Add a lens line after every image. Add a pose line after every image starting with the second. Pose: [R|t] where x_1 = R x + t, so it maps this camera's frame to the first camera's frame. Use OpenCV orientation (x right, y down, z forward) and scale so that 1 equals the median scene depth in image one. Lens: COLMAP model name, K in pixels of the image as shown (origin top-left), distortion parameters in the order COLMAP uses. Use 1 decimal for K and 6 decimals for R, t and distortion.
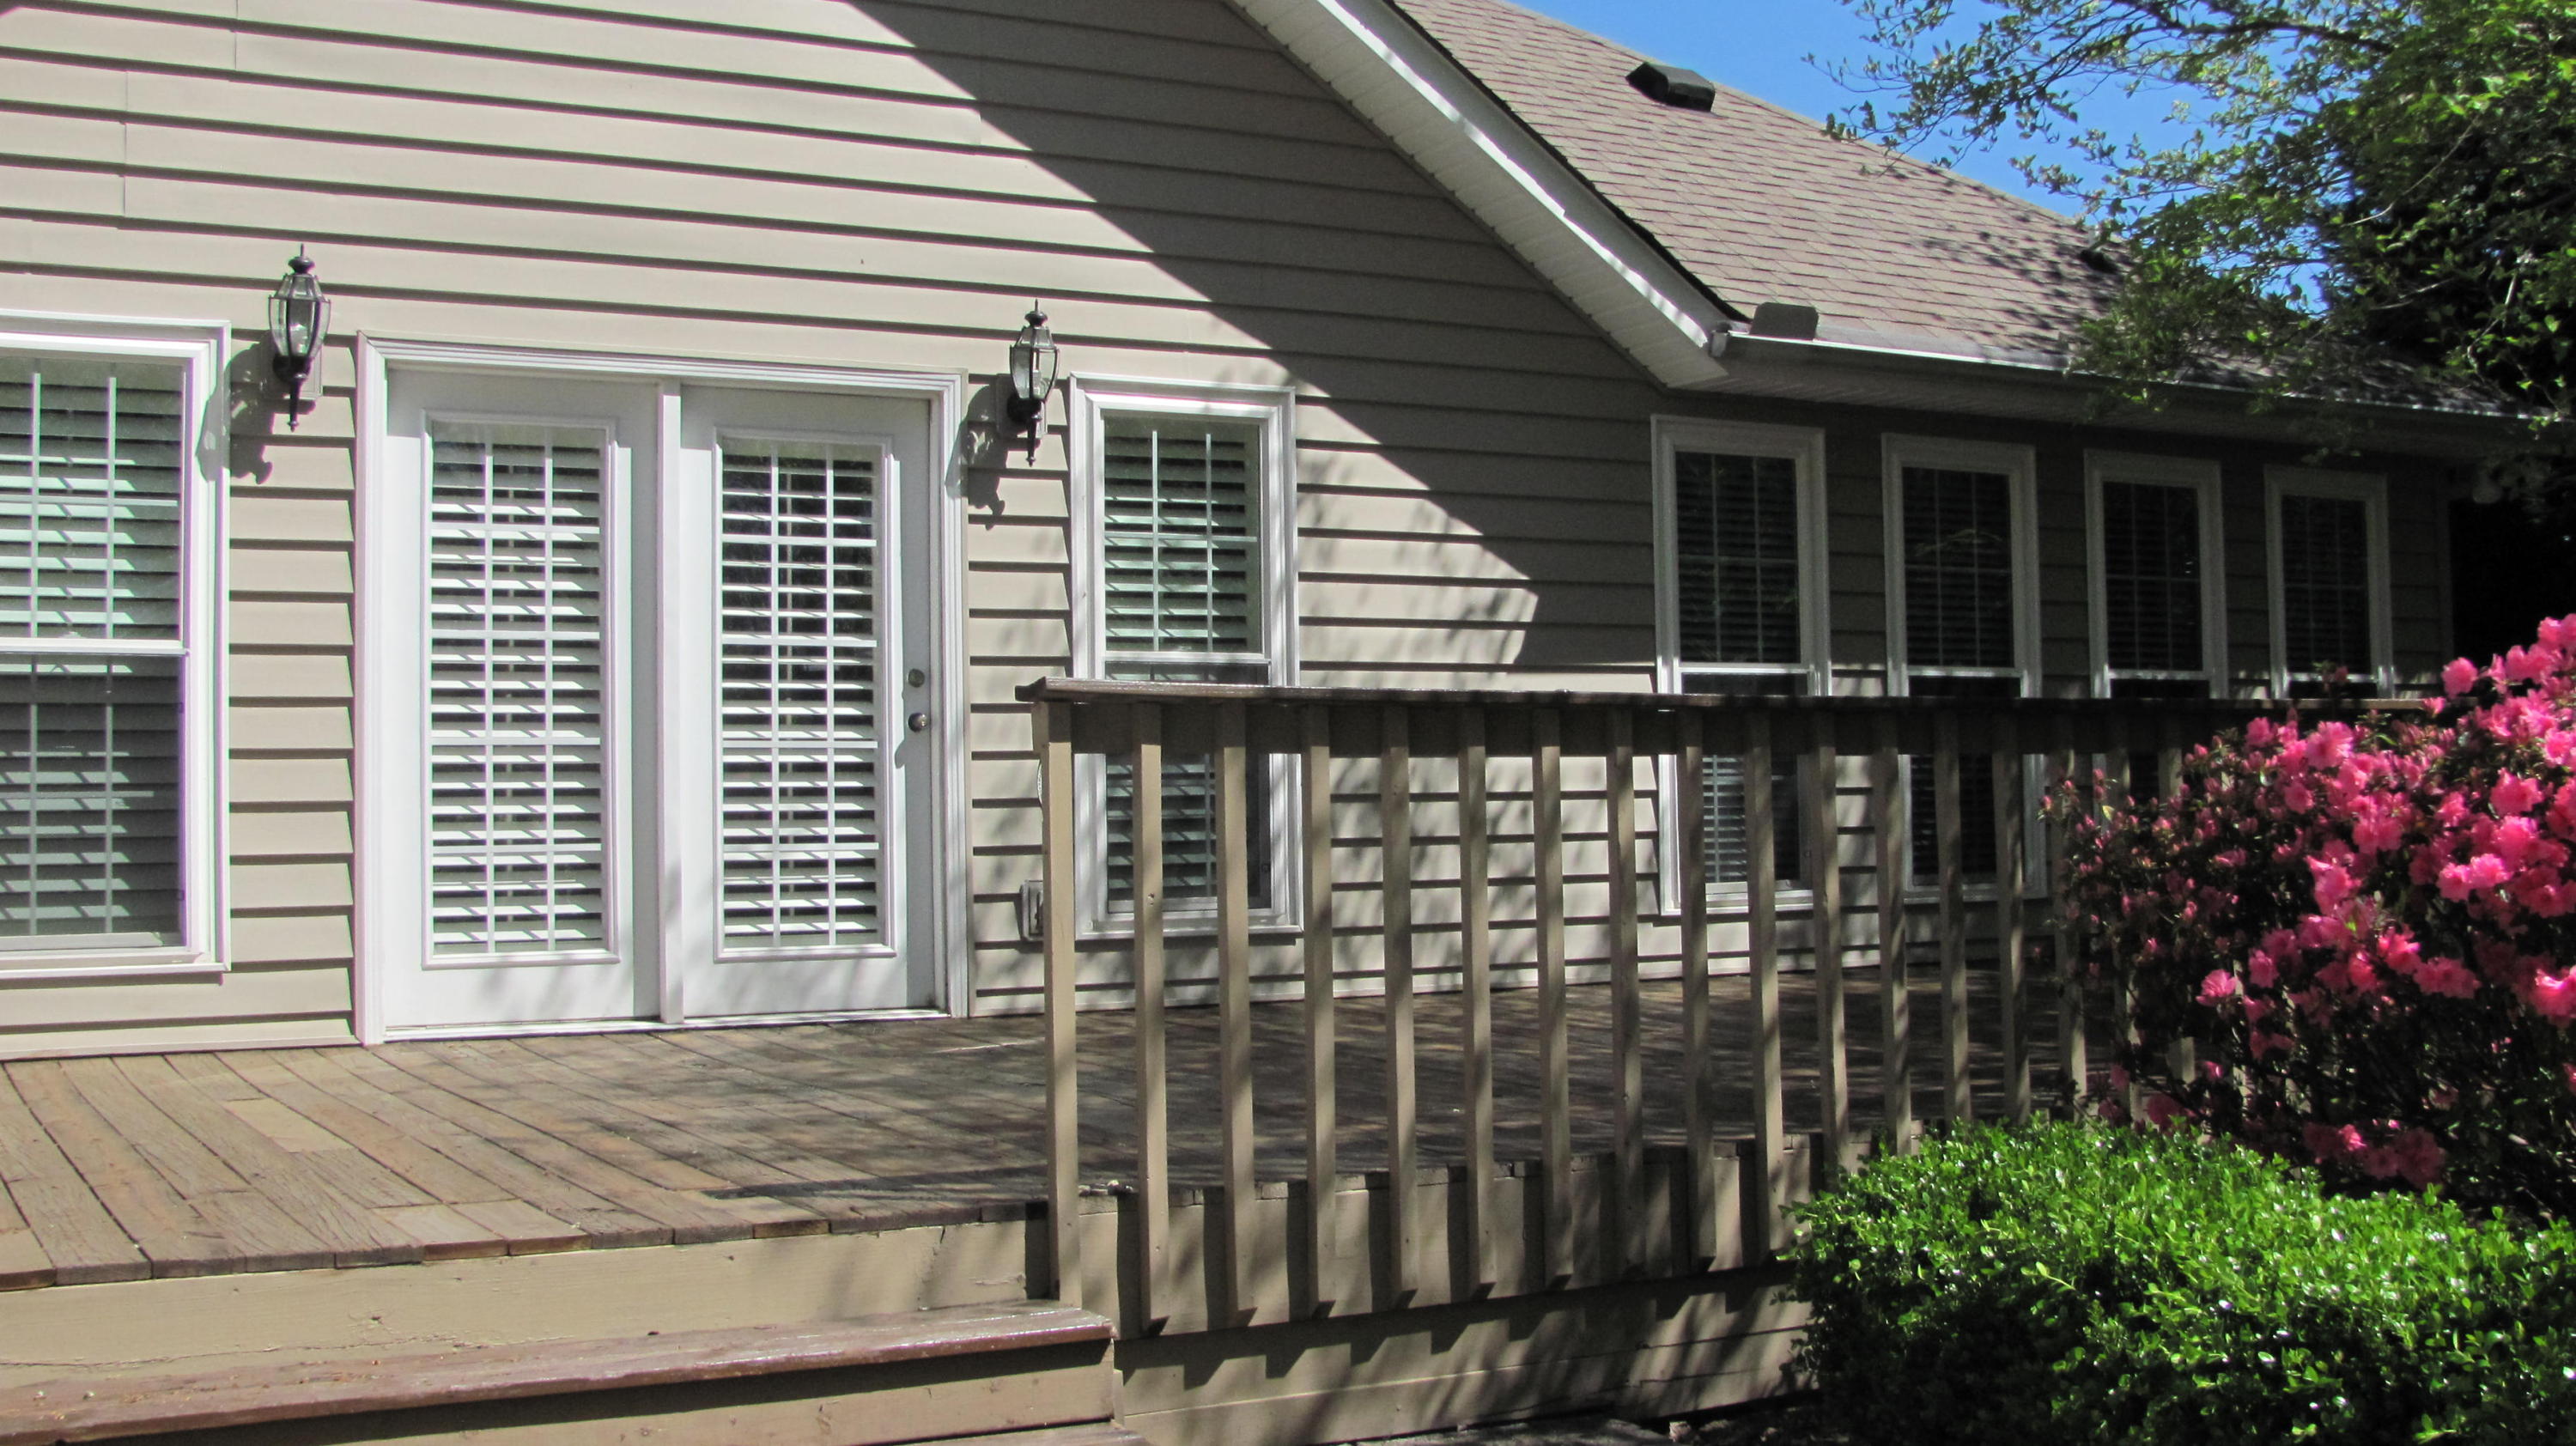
lens RADIAL K [[2815.6, 0, 1295.9], [0, 2815.6, 719.3], [0, 0, 1]] dist [-0.139637, 0.052102]
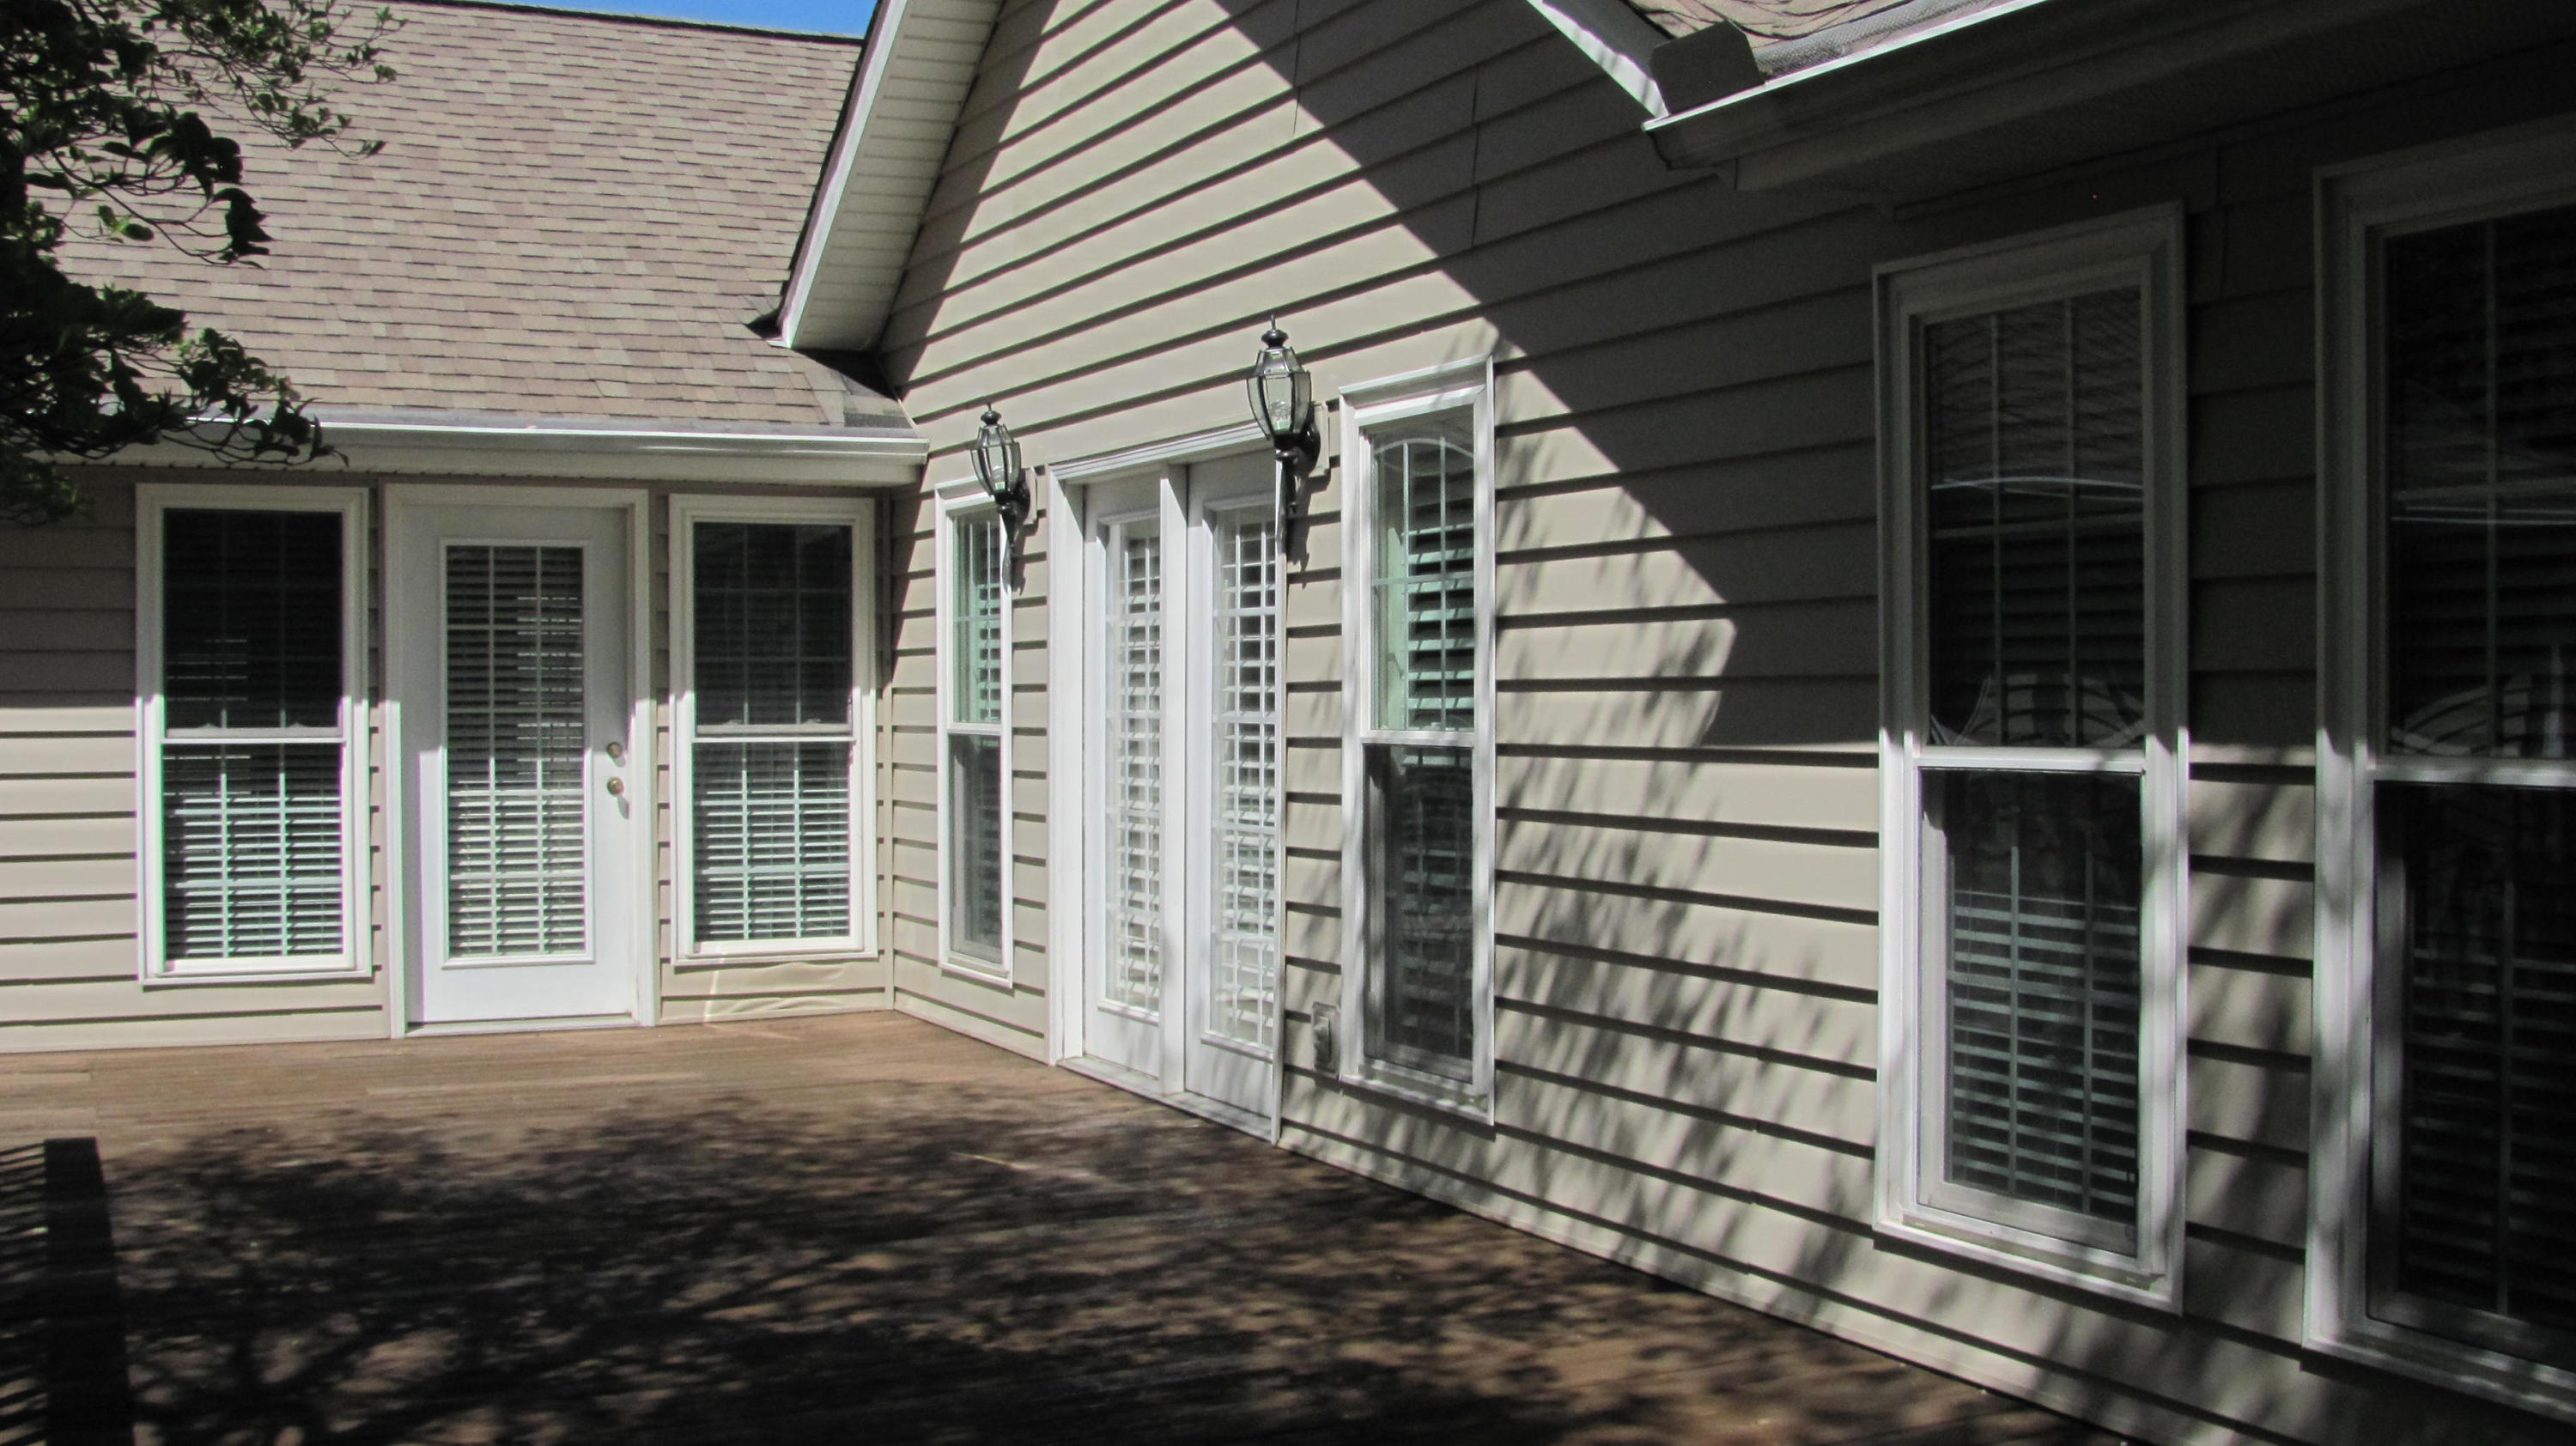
lens RADIAL K [[2815.6, 0, 1295.9], [0, 2815.6, 719.3], [0, 0, 1]] dist [-0.139637, 0.052102]
pose [[-0.084631, 0.015991, -0.996284, 0.692892], [0.025164, 0.999587, 0.013907, -0.037294], [0.996095, -0.023894, -0.084998, 0.996620]]
